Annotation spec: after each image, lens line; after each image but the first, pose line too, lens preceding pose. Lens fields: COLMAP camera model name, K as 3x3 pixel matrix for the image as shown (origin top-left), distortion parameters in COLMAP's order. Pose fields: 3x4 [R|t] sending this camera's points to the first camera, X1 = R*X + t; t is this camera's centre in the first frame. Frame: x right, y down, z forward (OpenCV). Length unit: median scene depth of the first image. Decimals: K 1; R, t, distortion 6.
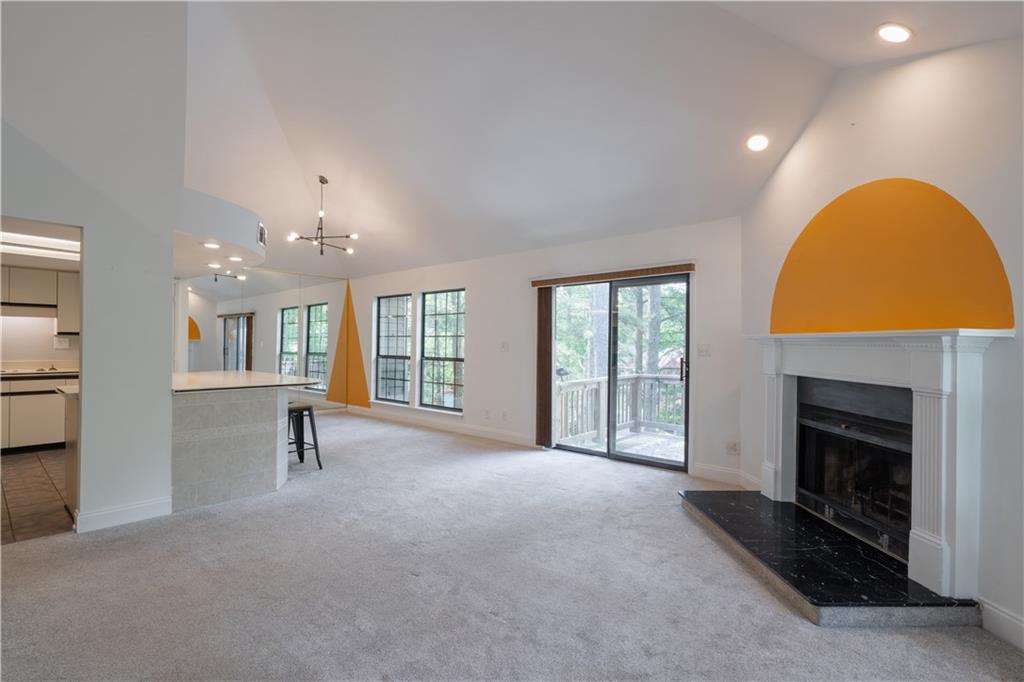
lens RADIAL K [[491.4, 0, 506.9], [0, 491.4, 339.9], [0, 0, 1]] dist [-0.010803, -0.000221]
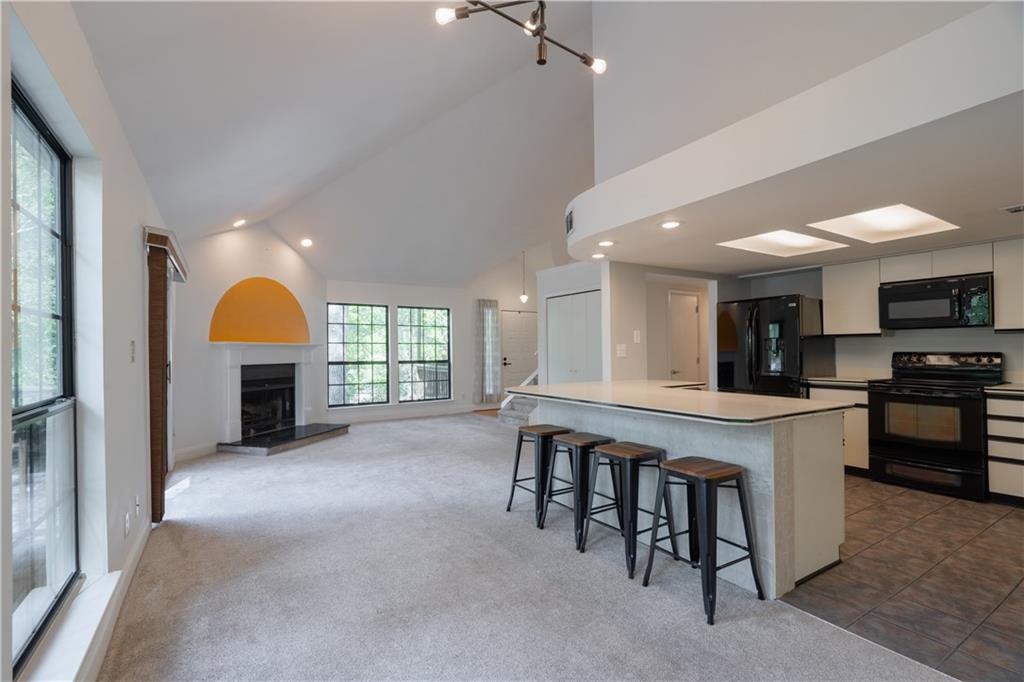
lens RADIAL K [[463.0, 0, 510.0], [0, 463.0, 343.5], [0, 0, 1]] dist [-0.000172, -0.001207]
pose [[-0.966366, 0.002408, 0.257160, -0.758363], [-0.003169, 0.999769, -0.021269, 0.025125], [-0.257151, -0.021369, -0.966135, 2.293429]]
